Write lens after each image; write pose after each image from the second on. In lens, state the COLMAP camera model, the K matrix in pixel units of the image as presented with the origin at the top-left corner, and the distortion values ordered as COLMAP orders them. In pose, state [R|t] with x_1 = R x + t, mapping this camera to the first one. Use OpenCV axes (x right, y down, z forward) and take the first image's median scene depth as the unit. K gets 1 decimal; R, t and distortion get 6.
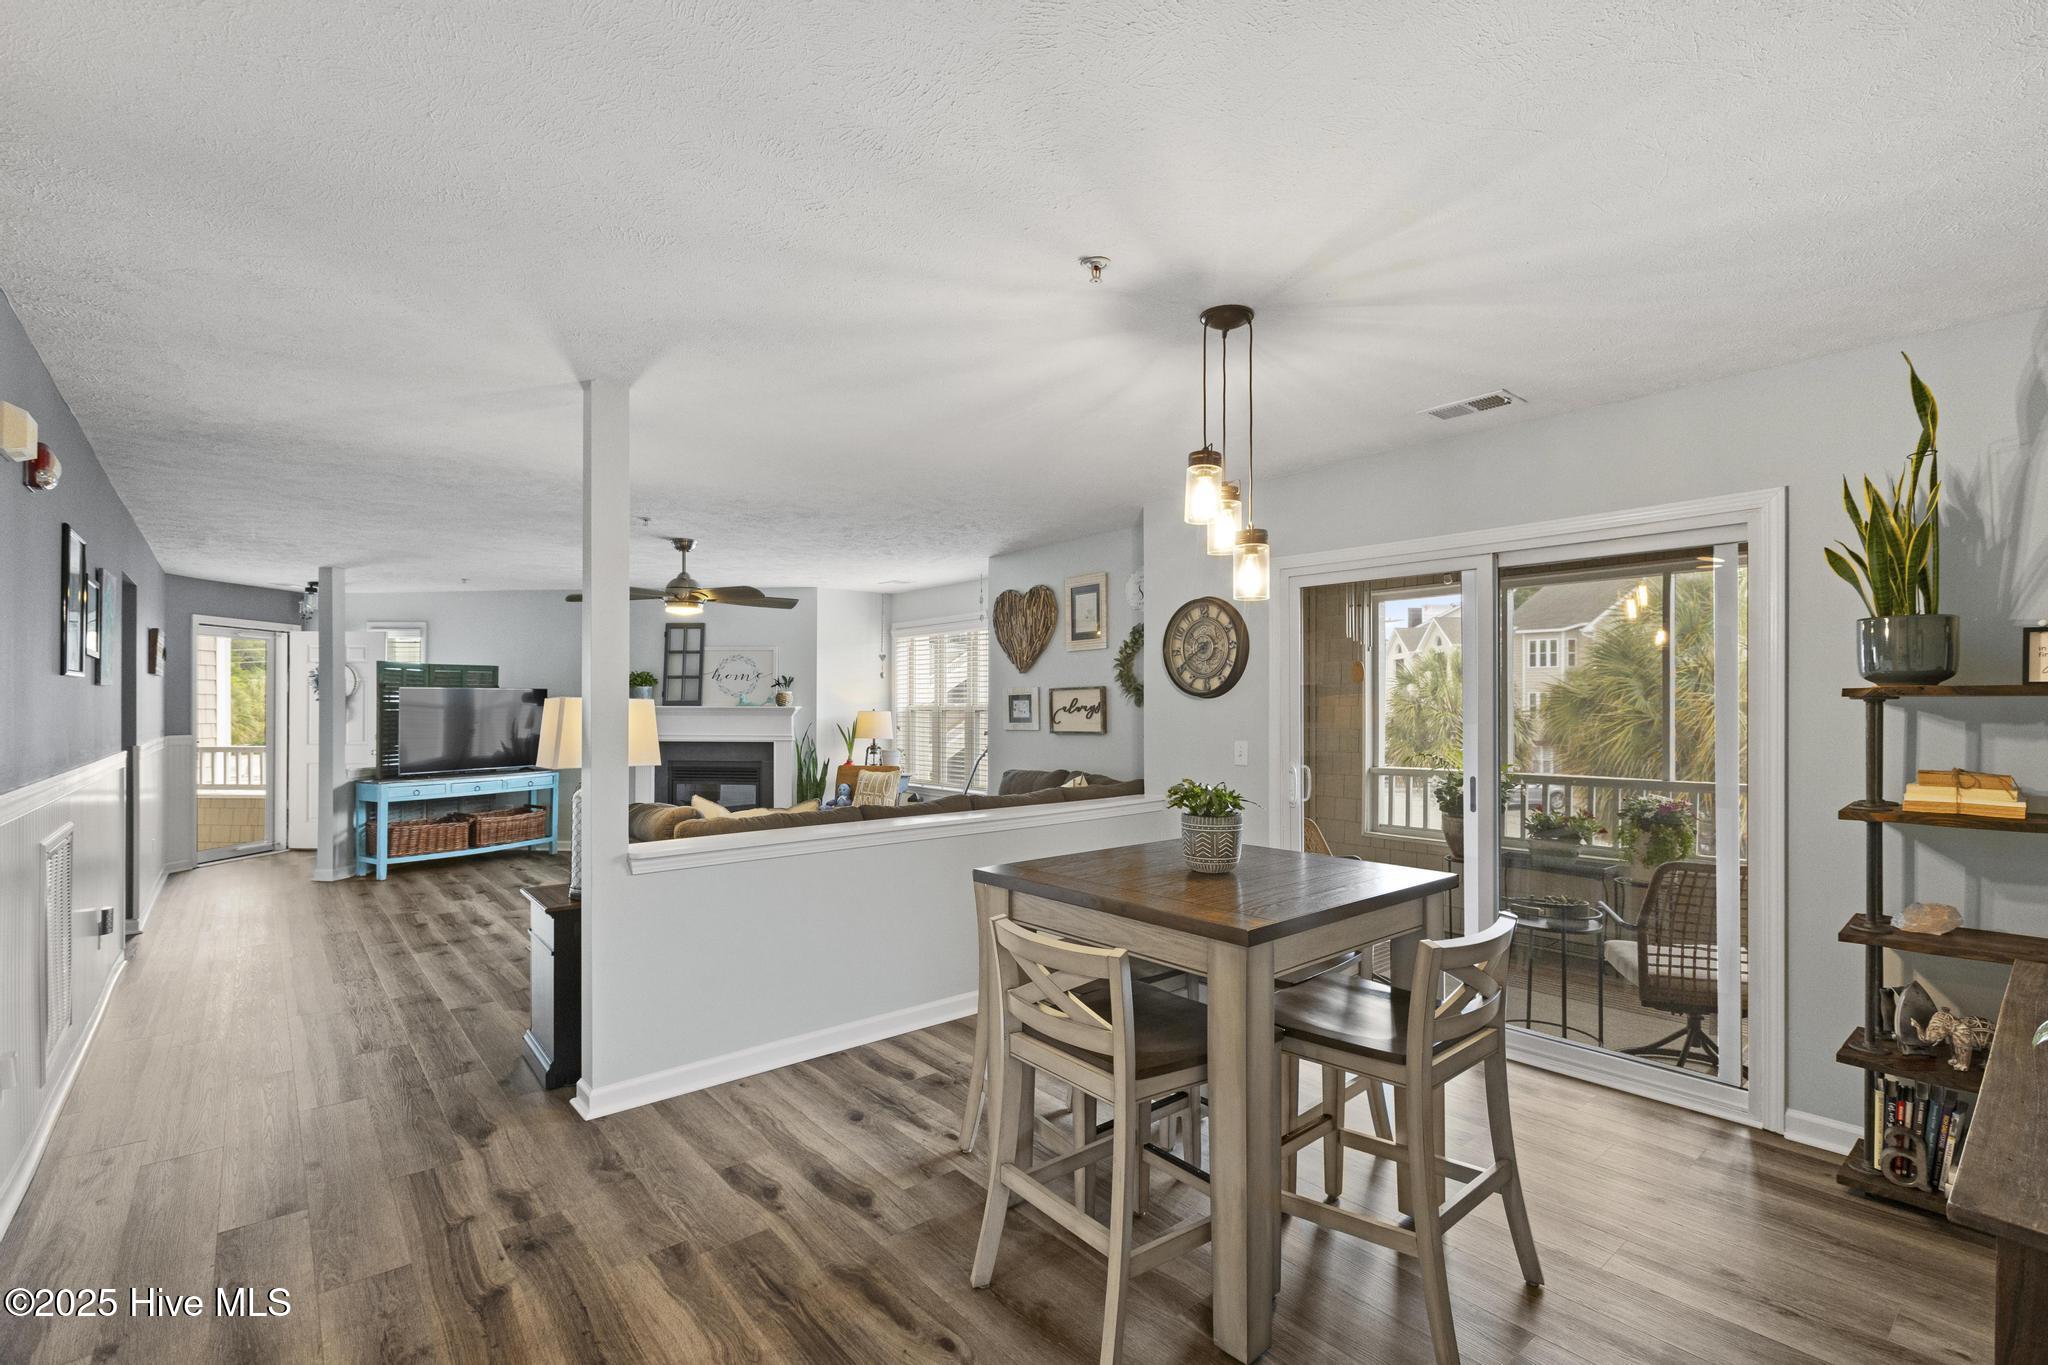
lens RADIAL K [[912.4, 0, 1024.1], [0, 912.4, 698.9], [0, 0, 1]] dist [0.000357, -0.001217]
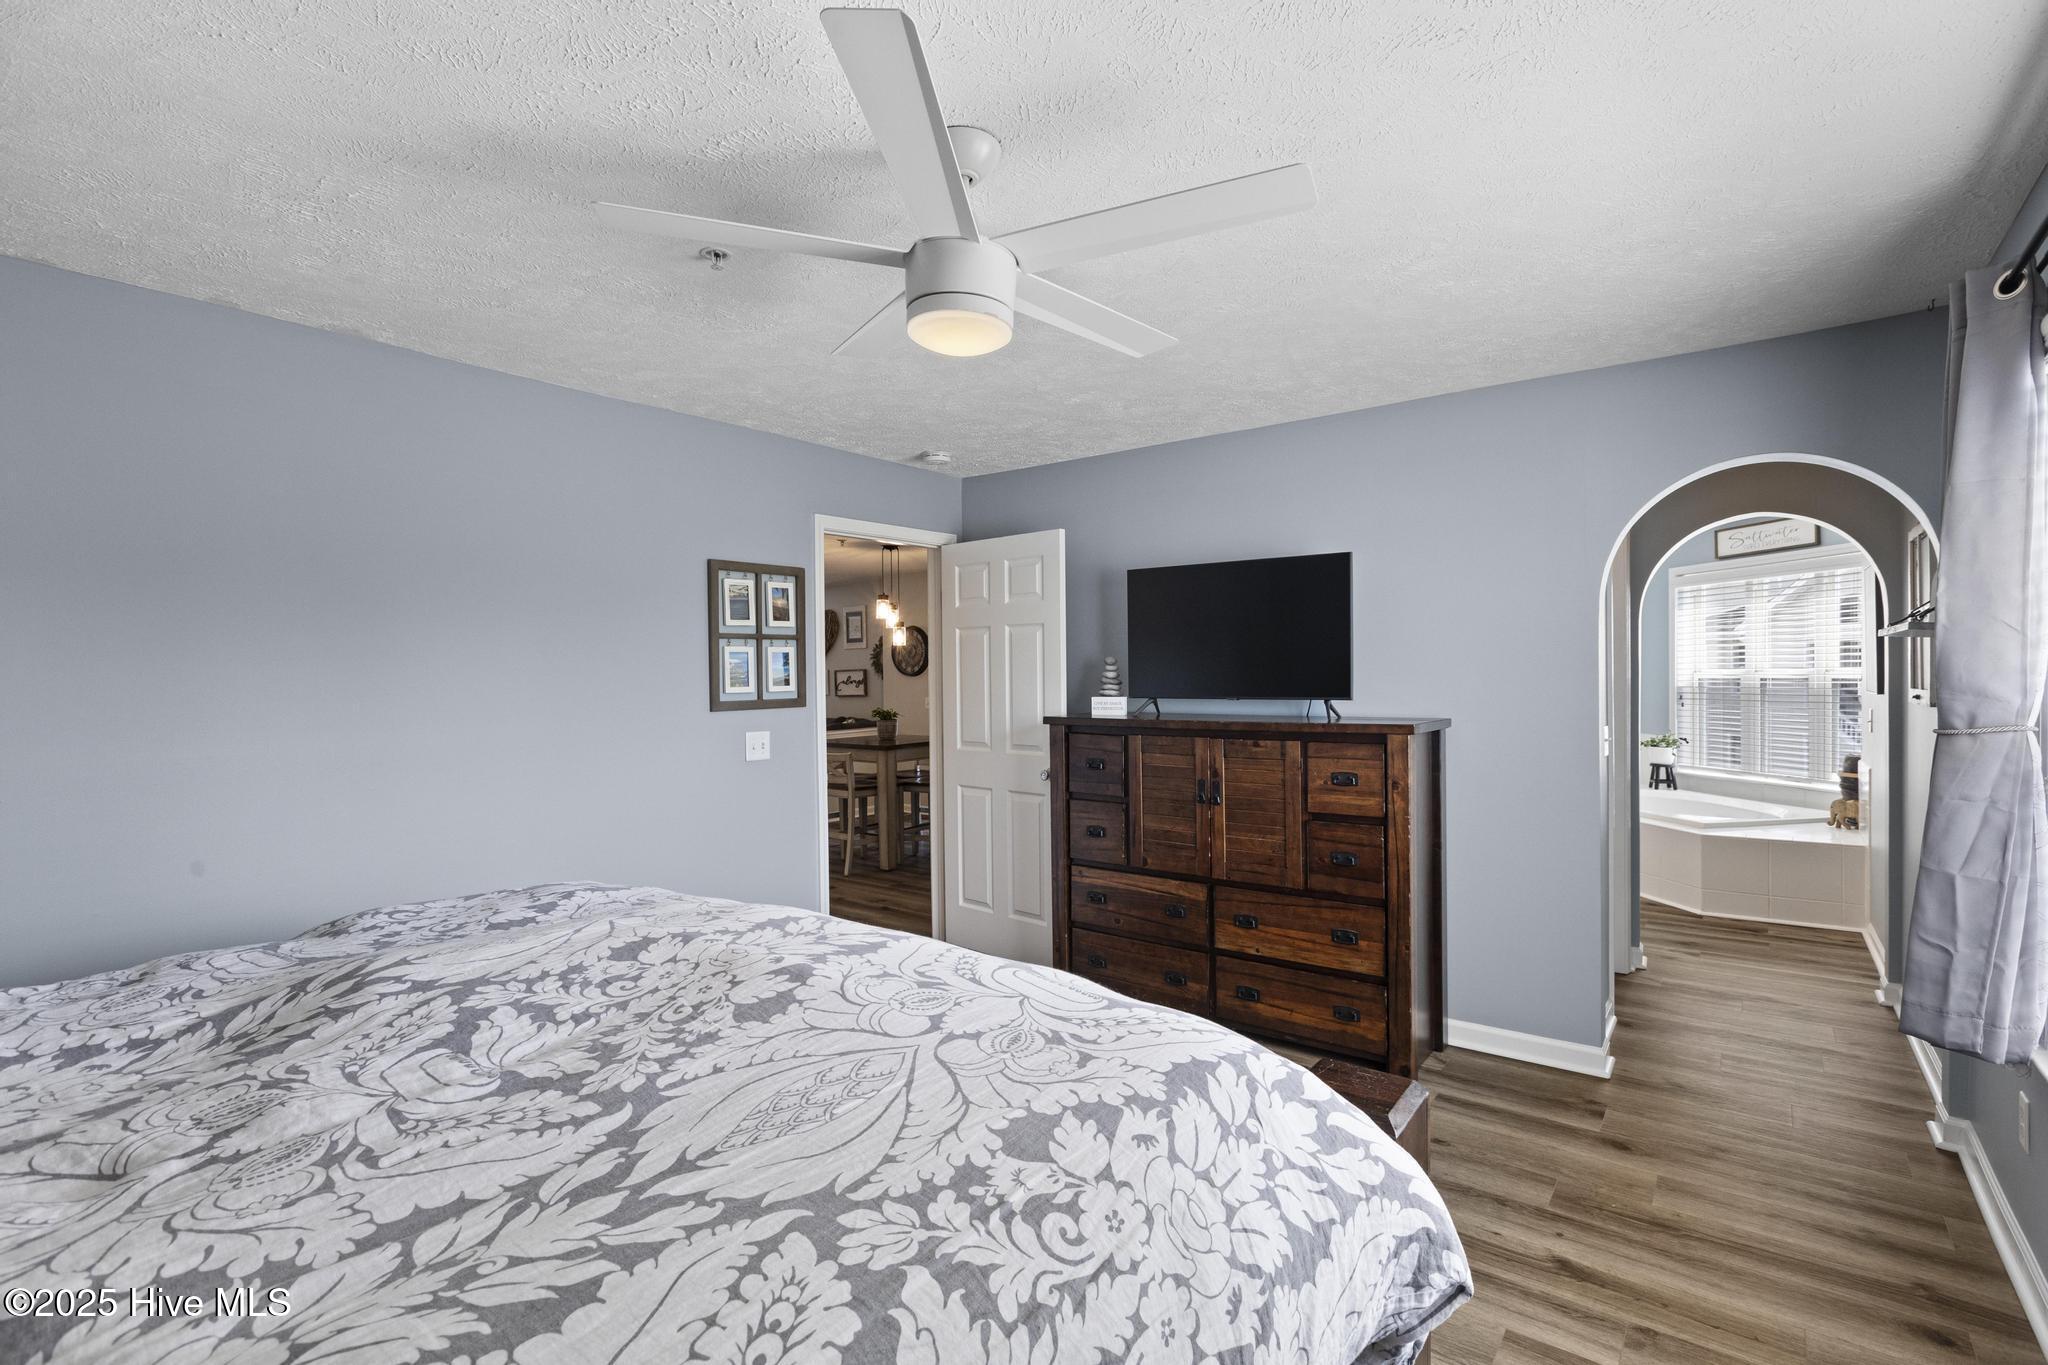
lens RADIAL K [[951.0, 0, 1017.9], [0, 951.0, 683.7], [0, 0, 1]] dist [-0.013924, 0.000468]
pose [[0.978376, -0.015472, 0.206255, -0.003739], [0.012299, 0.999786, 0.016655, -0.011448], [-0.206469, -0.013758, 0.978356, -0.780292]]
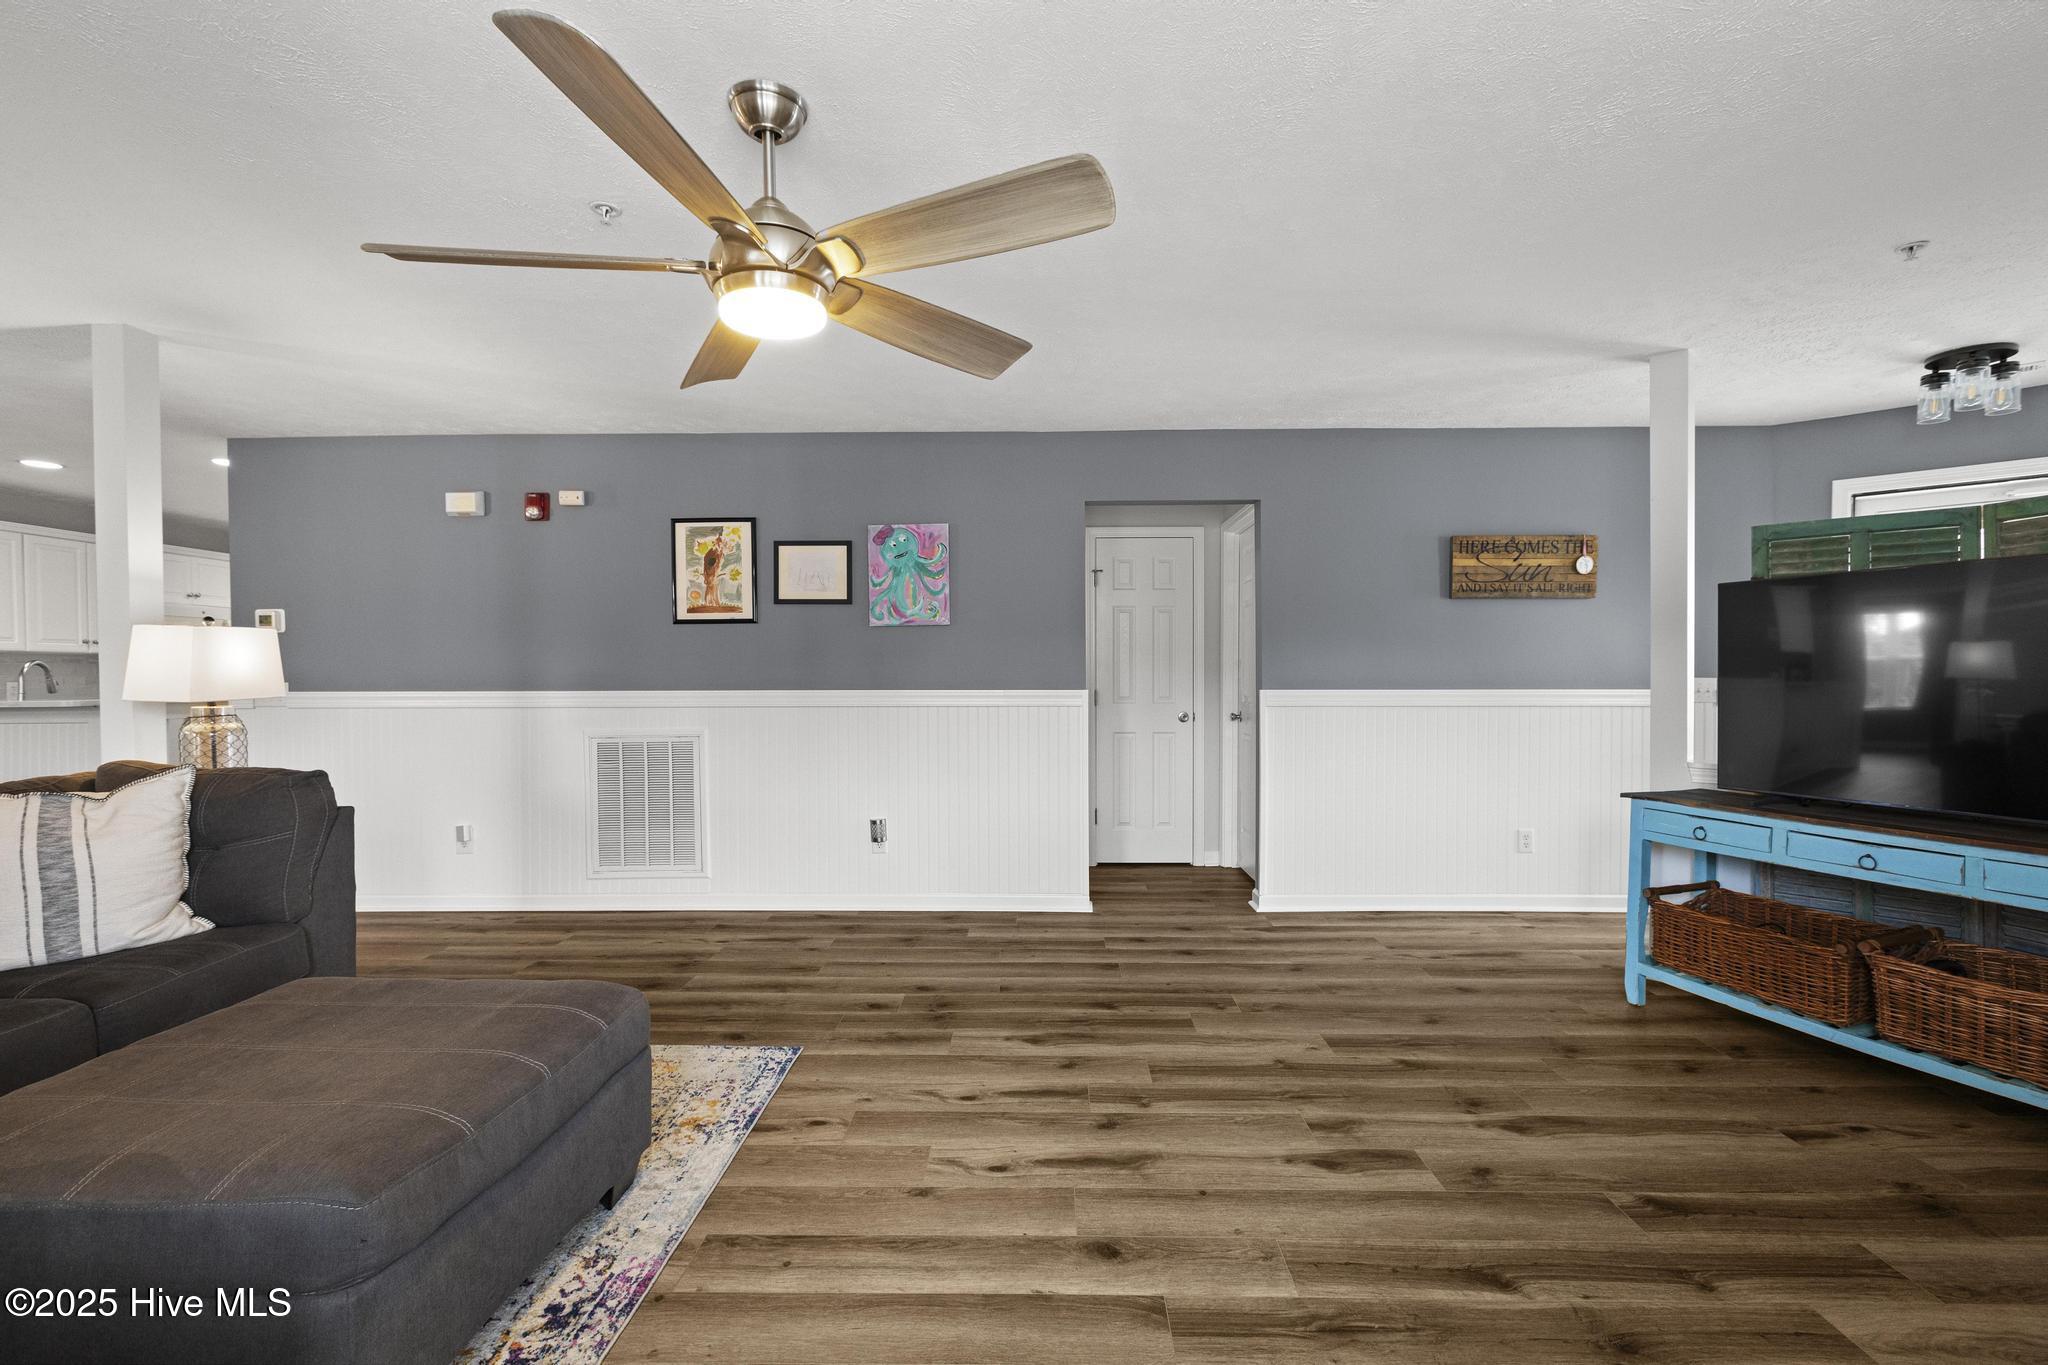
lens RADIAL K [[912.4, 0, 1026.4], [0, 912.4, 683.5], [0, 0, 1]] dist [0.000357, -0.001217]
pose [[-0.663594, 0.011865, -0.747999, -0.165823], [0.009738, 0.999927, 0.007222, 0.031163], [0.748030, -0.002491, -0.663660, 1.178049]]
